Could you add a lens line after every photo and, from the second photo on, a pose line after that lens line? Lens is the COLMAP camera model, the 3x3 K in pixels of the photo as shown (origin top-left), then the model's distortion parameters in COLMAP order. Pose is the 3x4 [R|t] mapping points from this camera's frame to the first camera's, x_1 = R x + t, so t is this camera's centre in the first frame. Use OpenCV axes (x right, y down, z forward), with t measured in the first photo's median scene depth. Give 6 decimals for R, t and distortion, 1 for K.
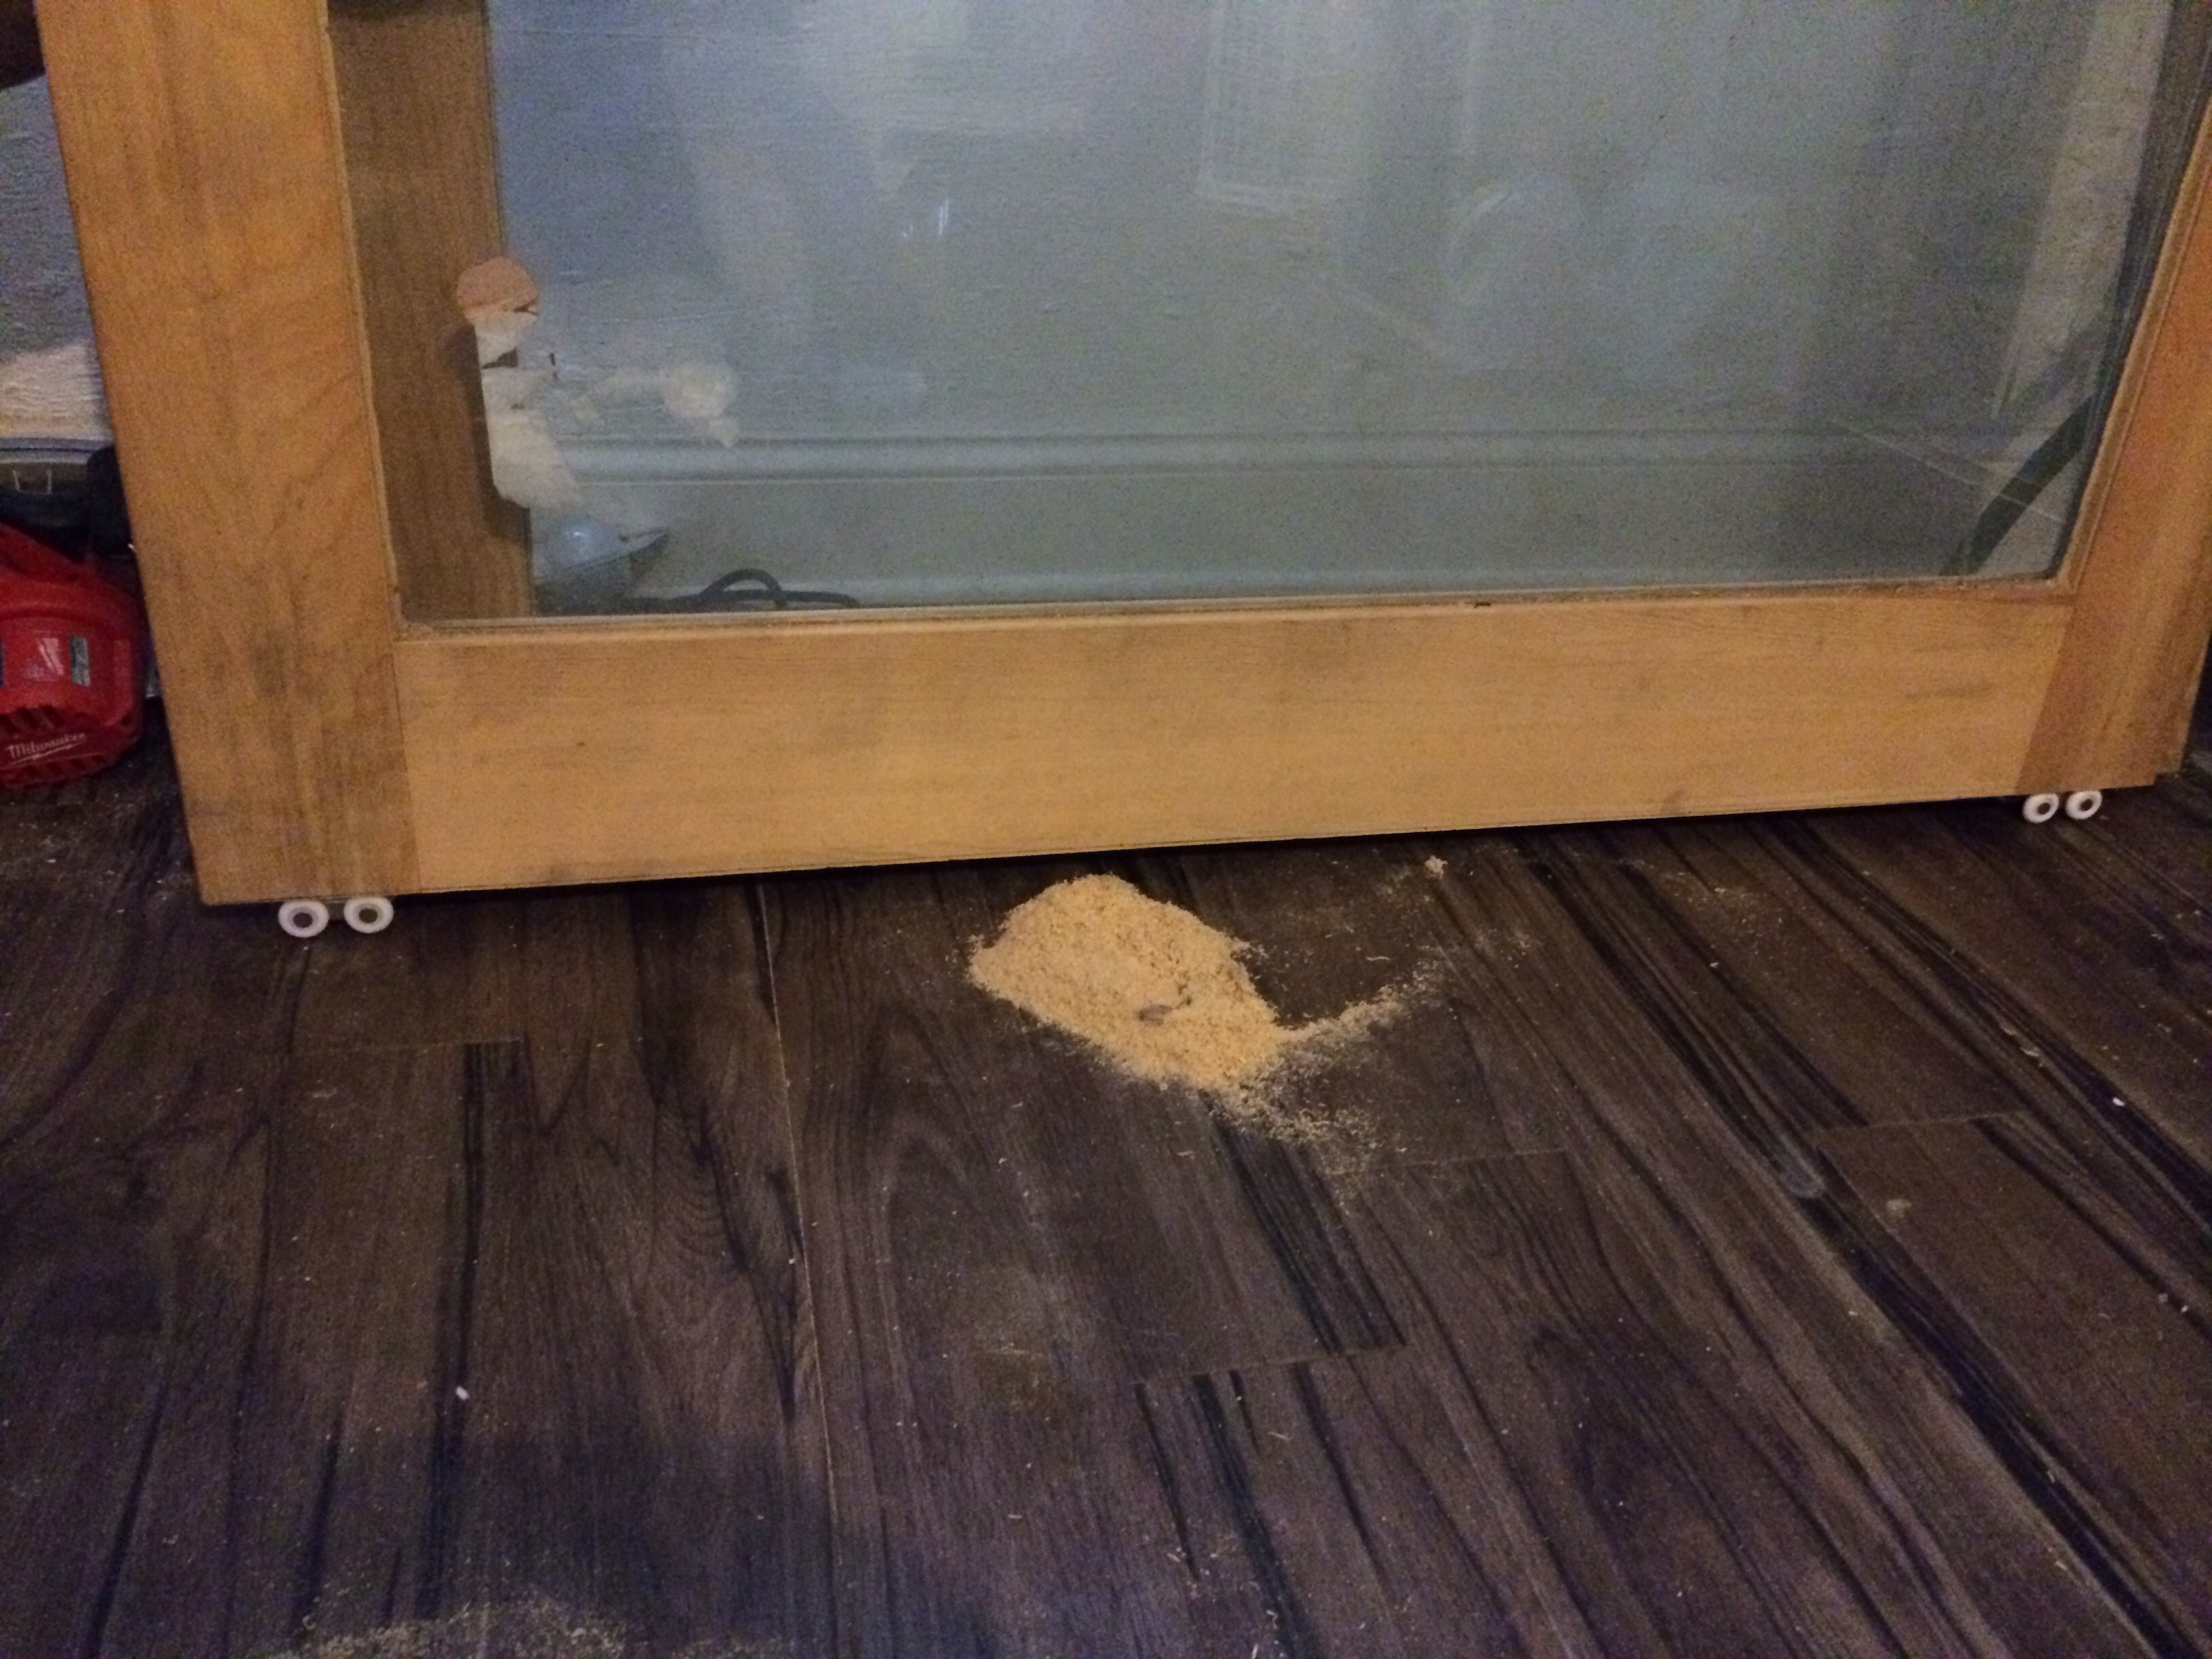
lens RADIAL K [[1978.7, 0, 1106.0], [0, 1978.7, 829.5], [0, 0, 1]] dist [0.001967, -0.000878]
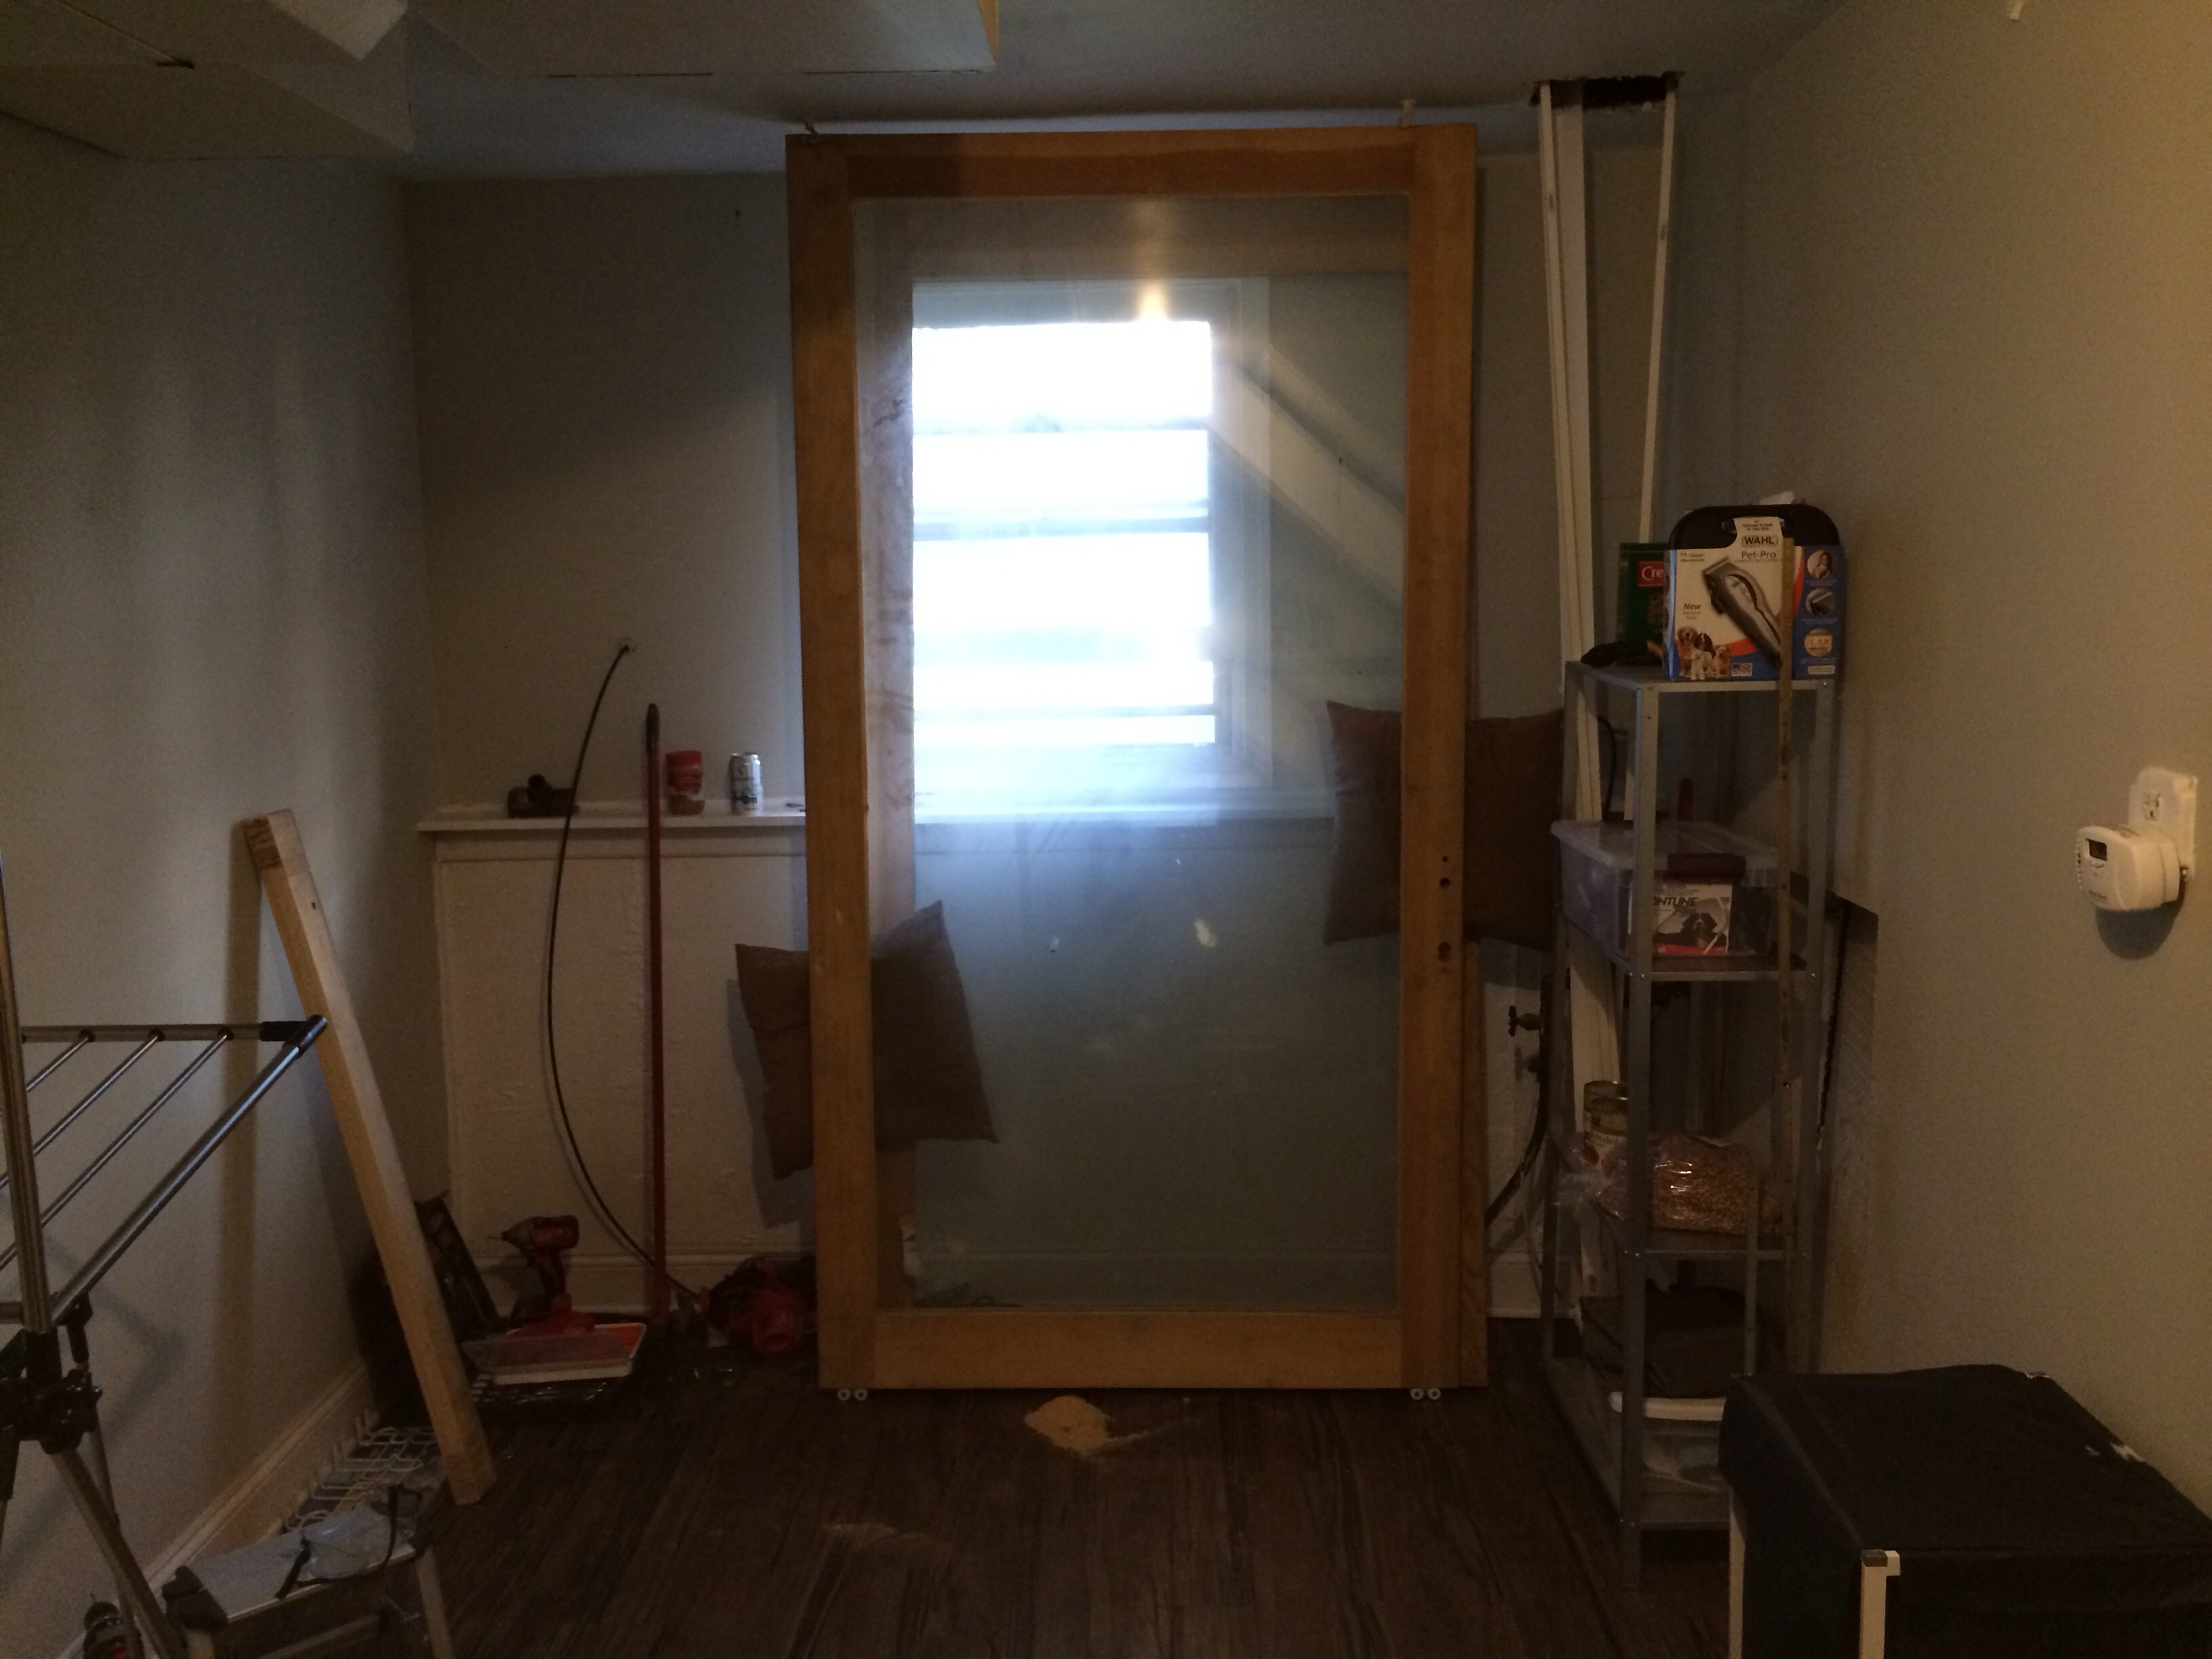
lens RADIAL K [[2171.4, 0, 1106.0], [0, 2171.4, 829.5], [0, 0, 1]] dist [0.231498, 0.000336]
pose [[0.965108, -0.033033, -0.259762, 1.108792], [-0.053436, 0.946291, -0.318869, 0.321498], [0.256344, 0.321624, 0.911508, -2.811845]]
